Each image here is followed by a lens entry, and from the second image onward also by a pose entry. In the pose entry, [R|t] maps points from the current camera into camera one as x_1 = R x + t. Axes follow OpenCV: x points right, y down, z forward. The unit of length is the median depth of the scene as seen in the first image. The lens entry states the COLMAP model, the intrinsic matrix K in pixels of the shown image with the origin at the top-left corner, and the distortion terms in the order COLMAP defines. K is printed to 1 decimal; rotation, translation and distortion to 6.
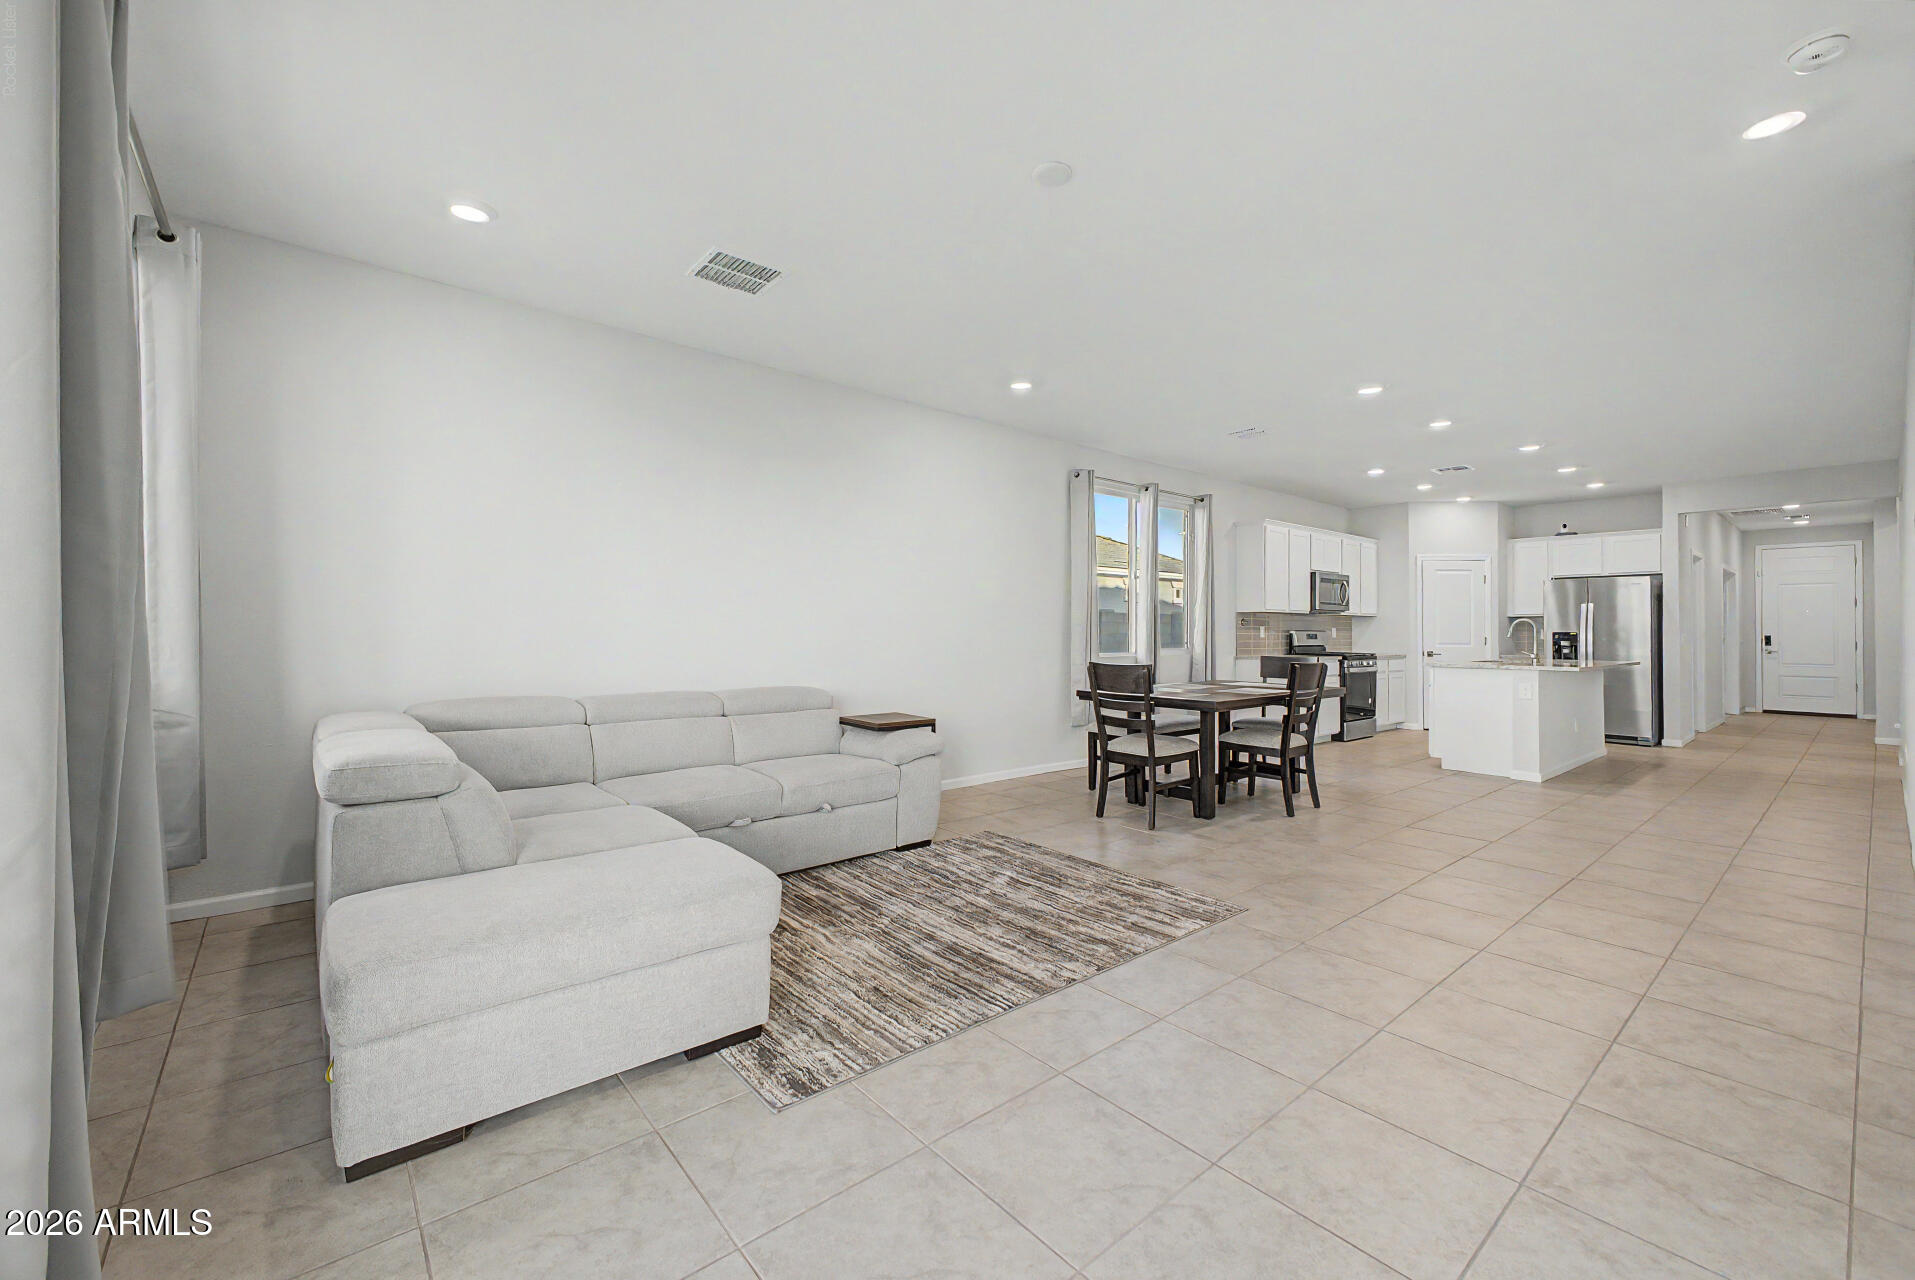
lens RADIAL K [[764.7, 0, 942.8], [0, 764.7, 630.3], [0, 0, 1]] dist [0.018500, -0.003806]
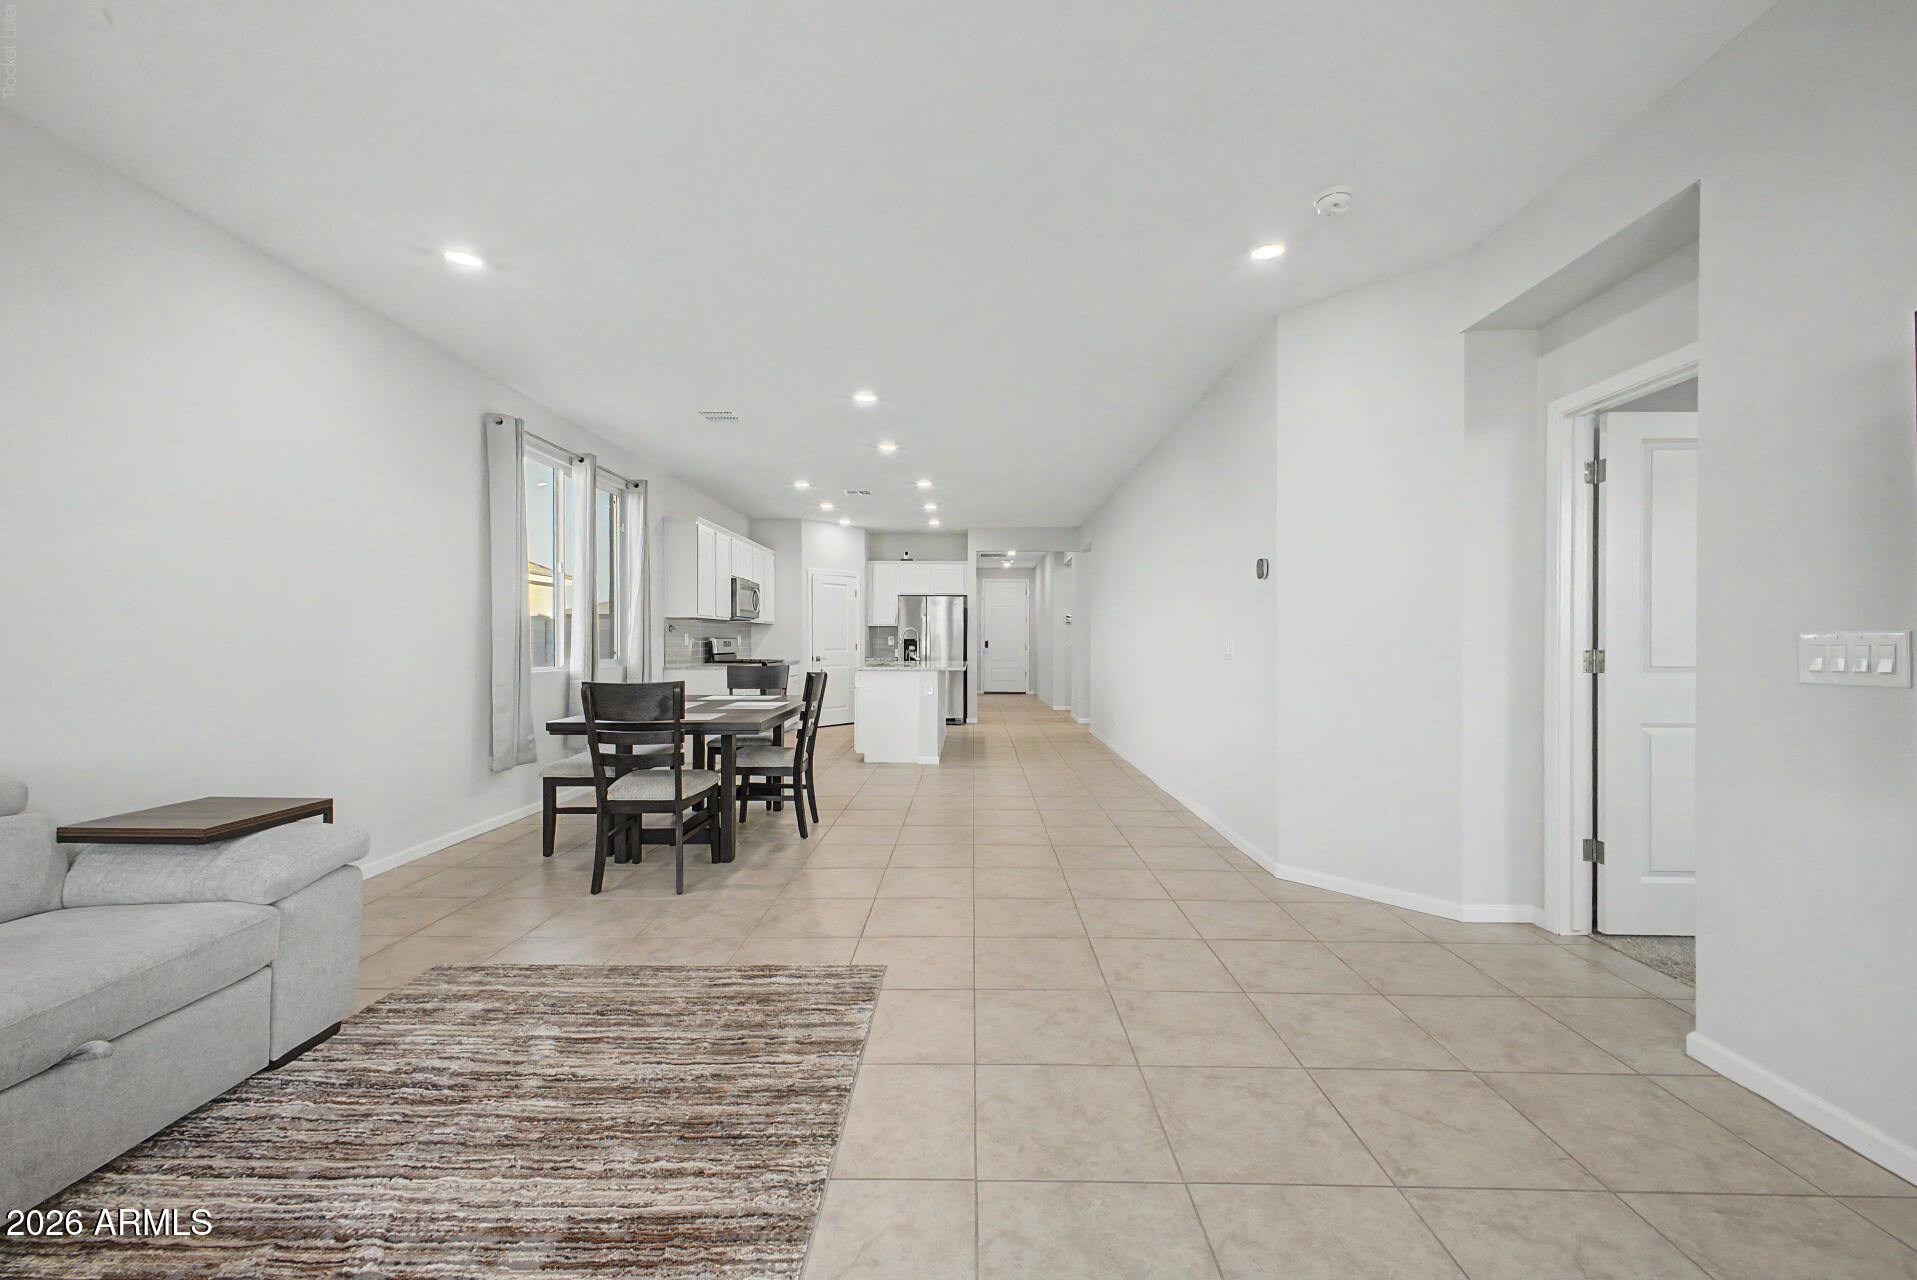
lens RADIAL K [[765.5, 0, 973.9], [0, 765.5, 646.5], [0, 0, 1]] dist [0.018500, -0.003806]
pose [[0.644757, -0.008628, 0.764339, -0.104408], [-0.000929, 0.999927, 0.012072, -0.001322], [-0.764387, -0.008494, 0.644701, 0.211869]]
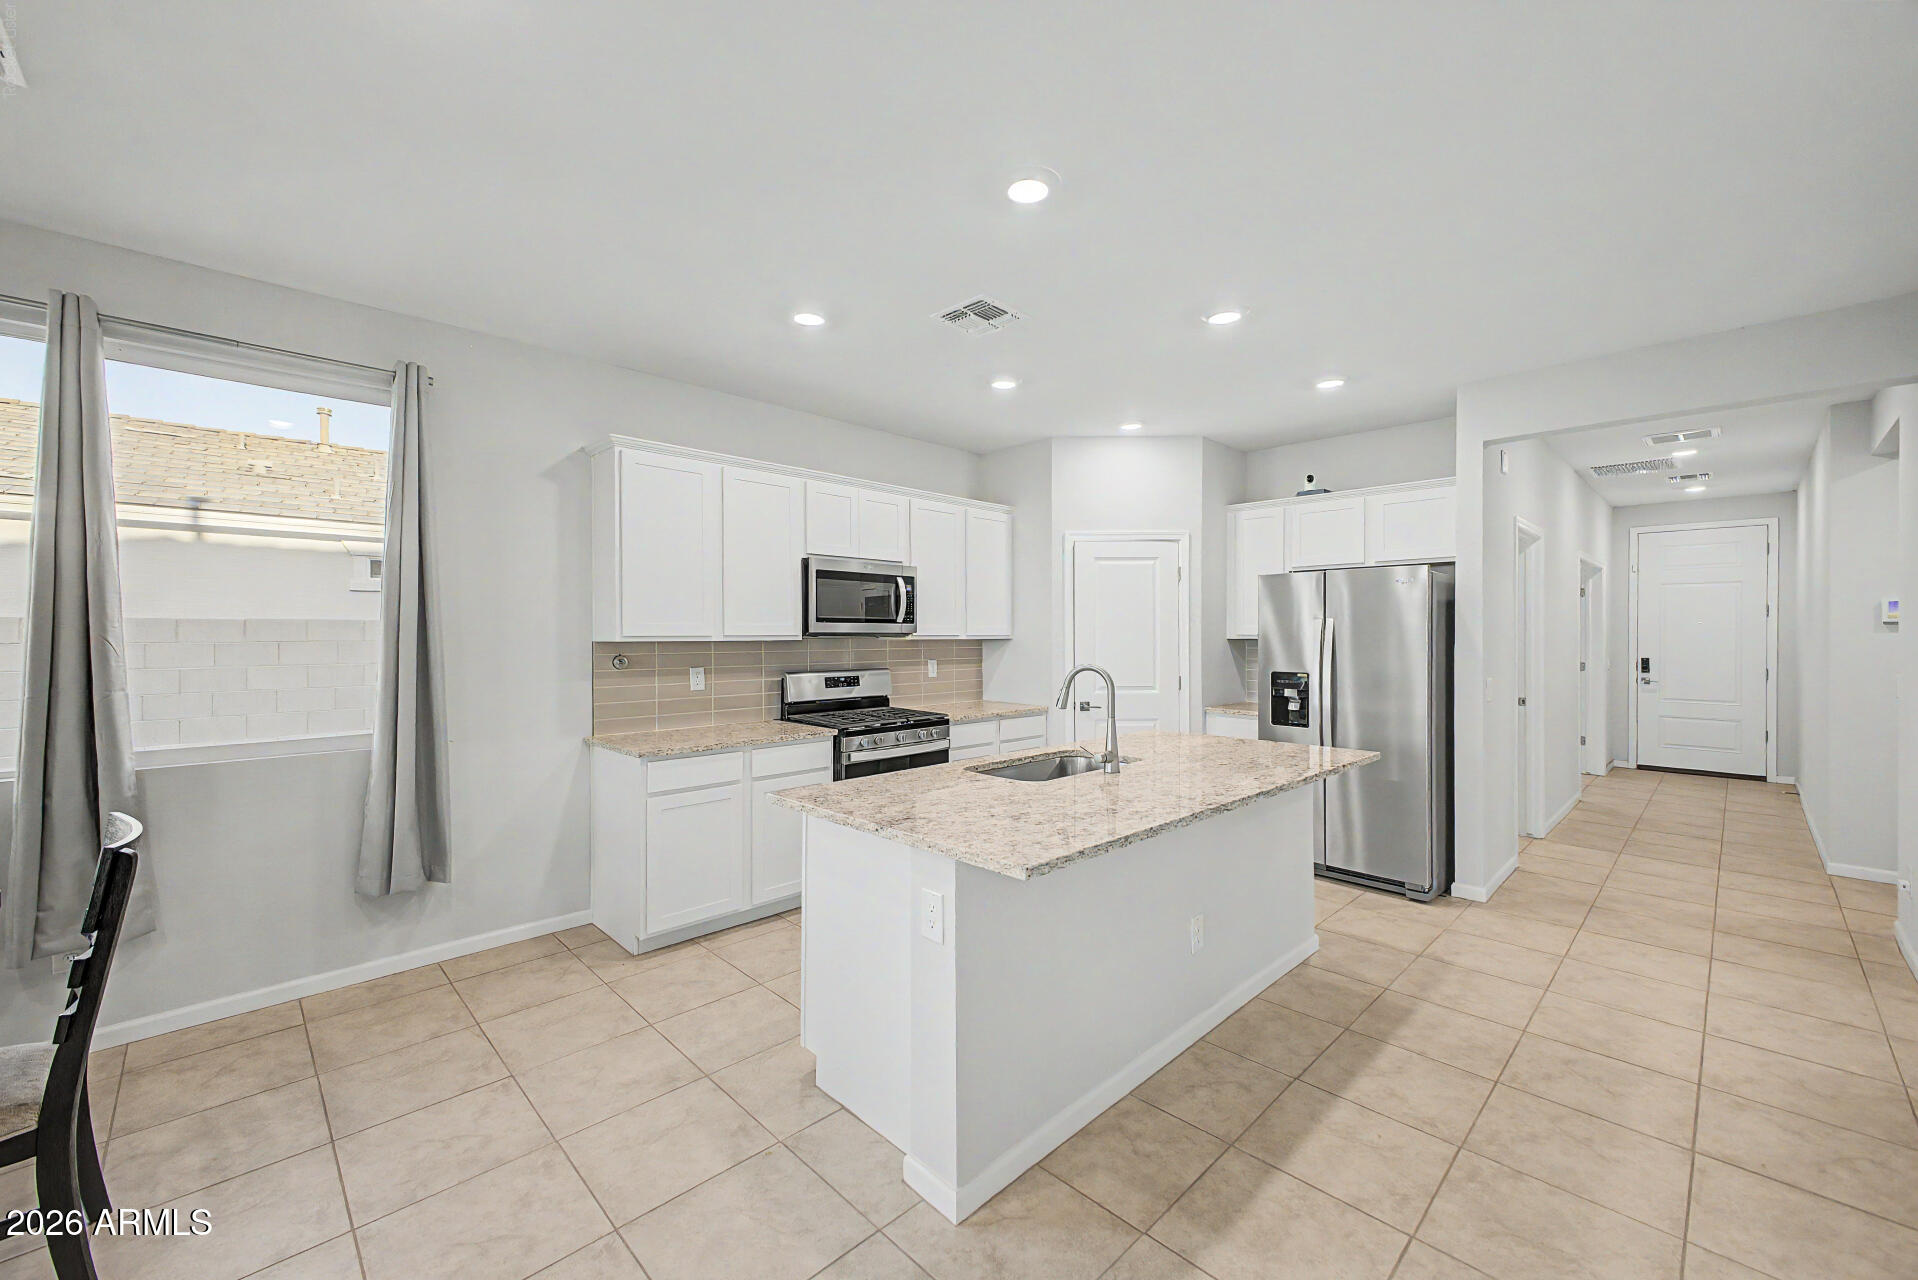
lens RADIAL K [[765.9, 0, 946.0], [0, 765.9, 638.1], [0, 0, 1]] dist [0.018500, -0.003806]
pose [[0.997073, -0.005841, 0.076233, 0.830208], [0.005136, 0.999942, 0.009431, -0.042954], [-0.076284, -0.009012, 0.997045, 0.770096]]
